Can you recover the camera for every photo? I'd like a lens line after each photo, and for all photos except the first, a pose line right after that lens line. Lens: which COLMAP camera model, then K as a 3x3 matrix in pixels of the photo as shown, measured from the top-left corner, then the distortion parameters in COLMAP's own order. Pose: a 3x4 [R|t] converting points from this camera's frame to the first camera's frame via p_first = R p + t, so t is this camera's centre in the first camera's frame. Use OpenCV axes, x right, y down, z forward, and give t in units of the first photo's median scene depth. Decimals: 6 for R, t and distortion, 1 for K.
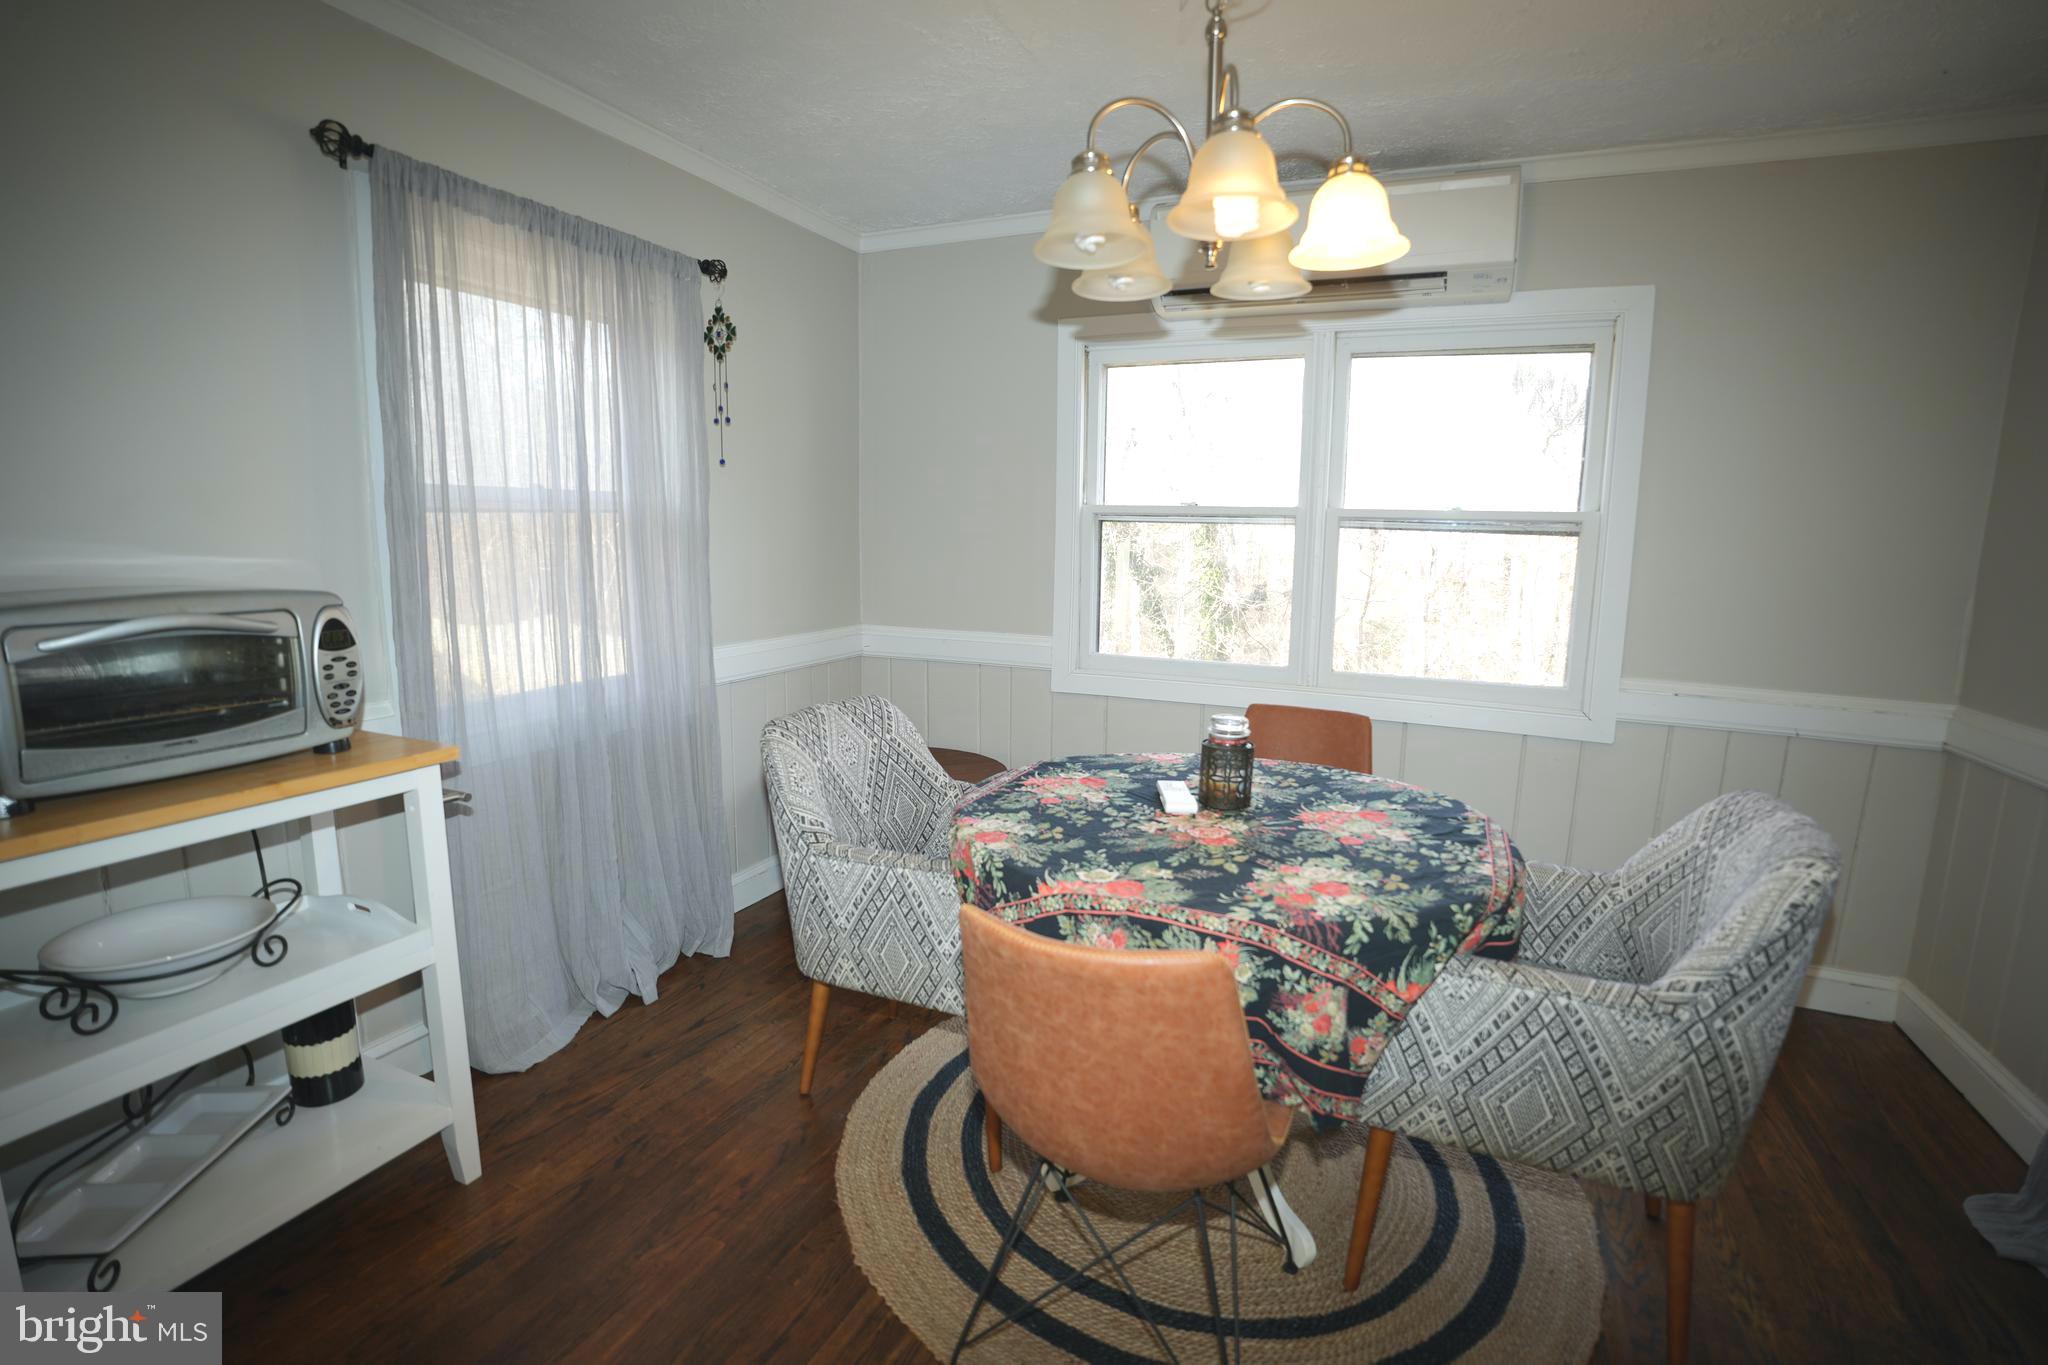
lens RADIAL K [[937.5, 0, 1019.2], [0, 937.5, 682.5], [0, 0, 1]] dist [-0.076657, 0.021360]
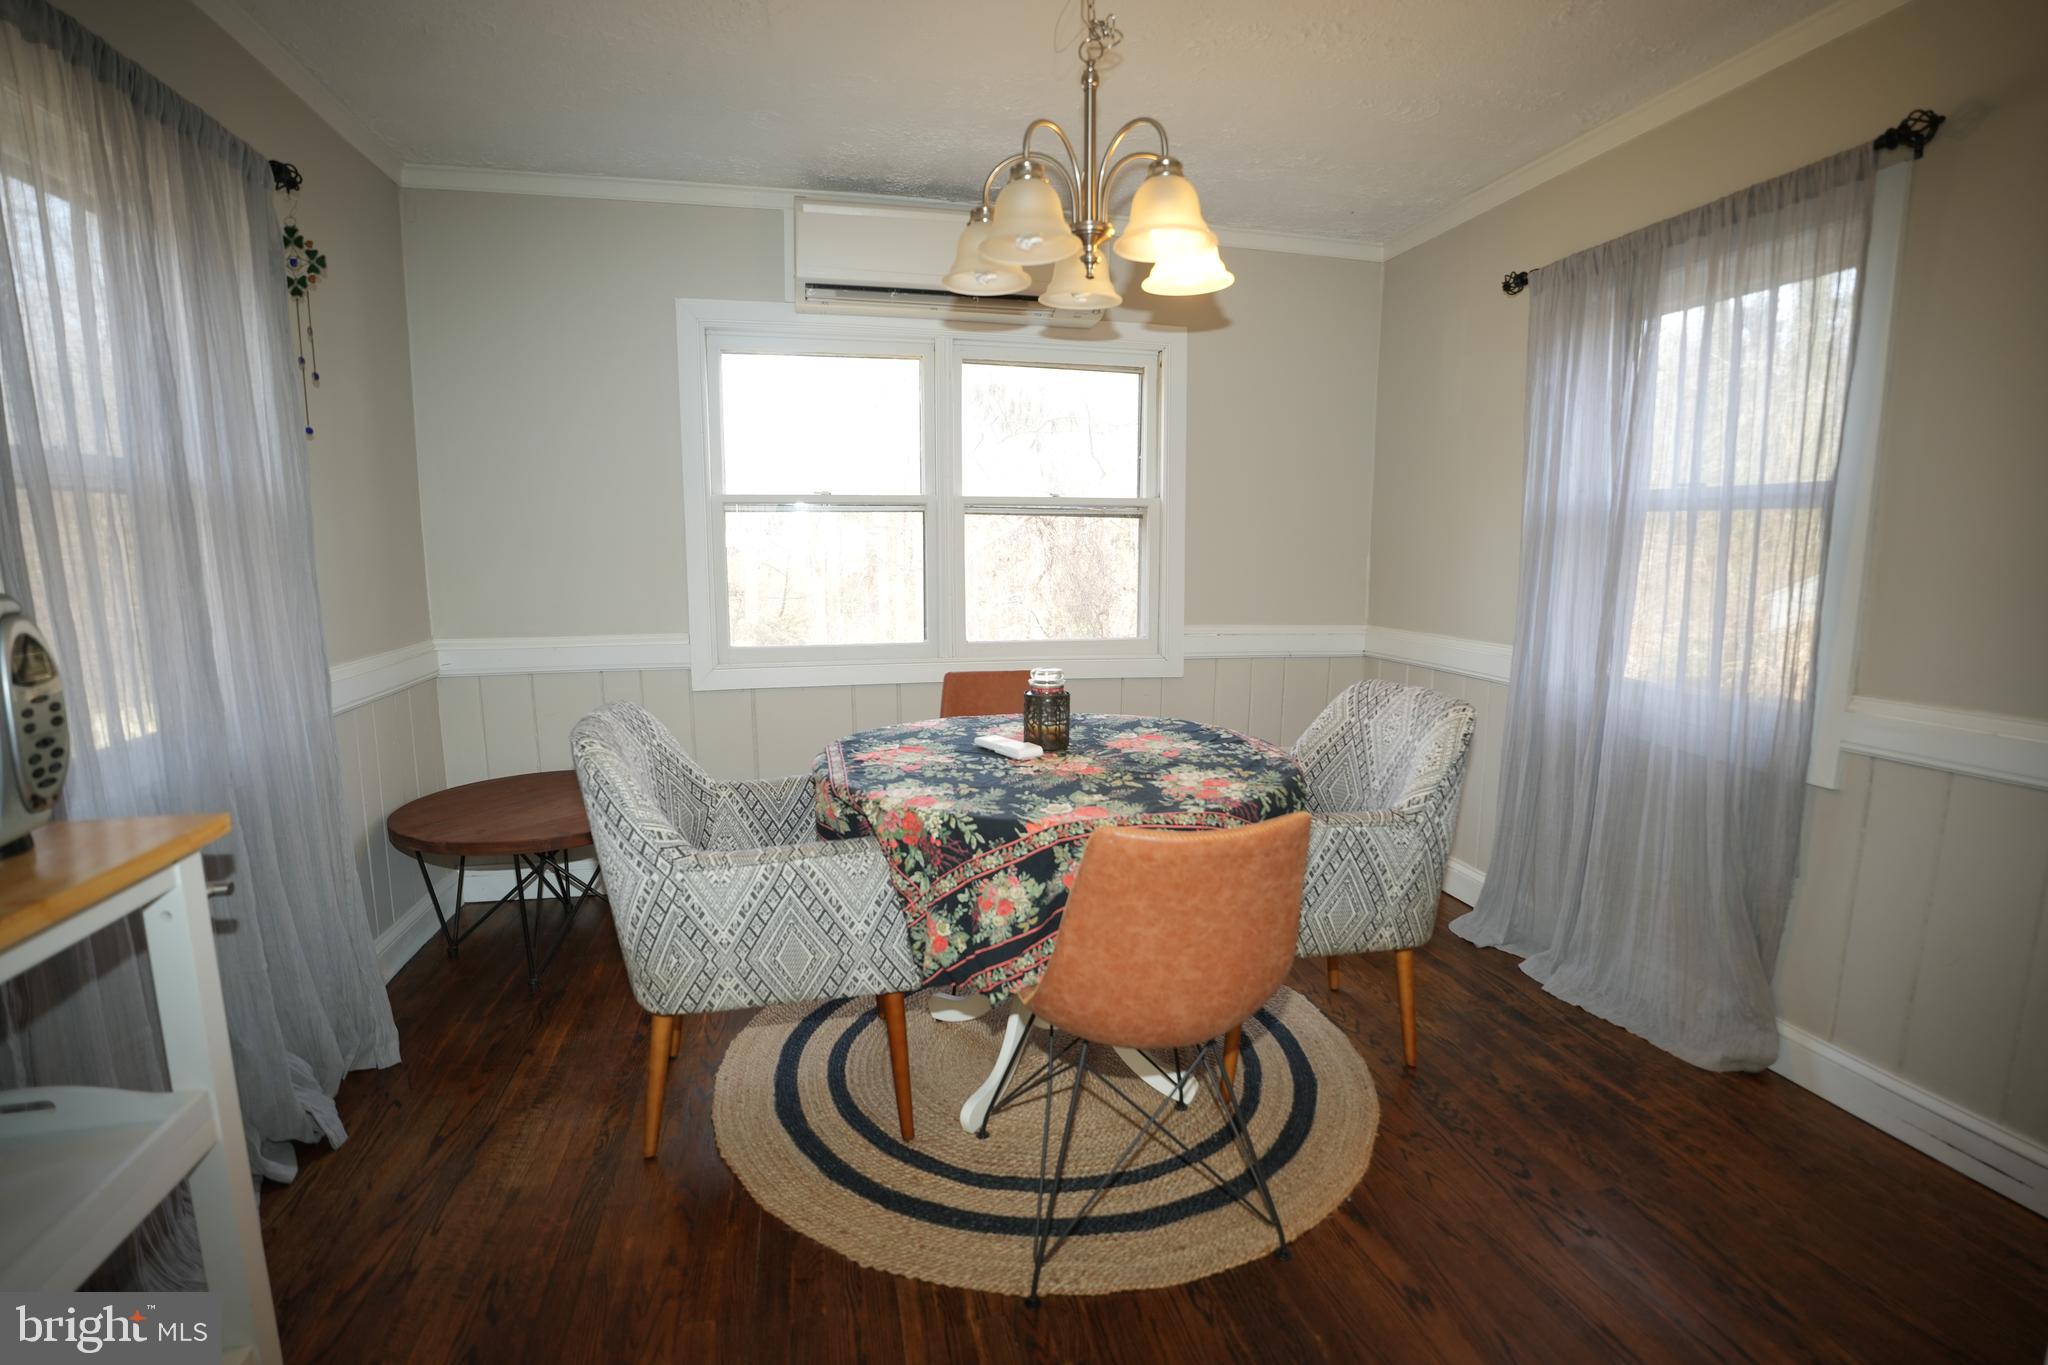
lens RADIAL K [[937.5, 0, 1019.2], [0, 937.5, 682.5], [0, 0, 1]] dist [-0.076657, 0.021360]
pose [[0.796898, -0.103549, 0.595174, -0.495227], [0.105926, 0.993888, 0.031089, 0.013348], [-0.594755, 0.038270, 0.802995, 0.097669]]
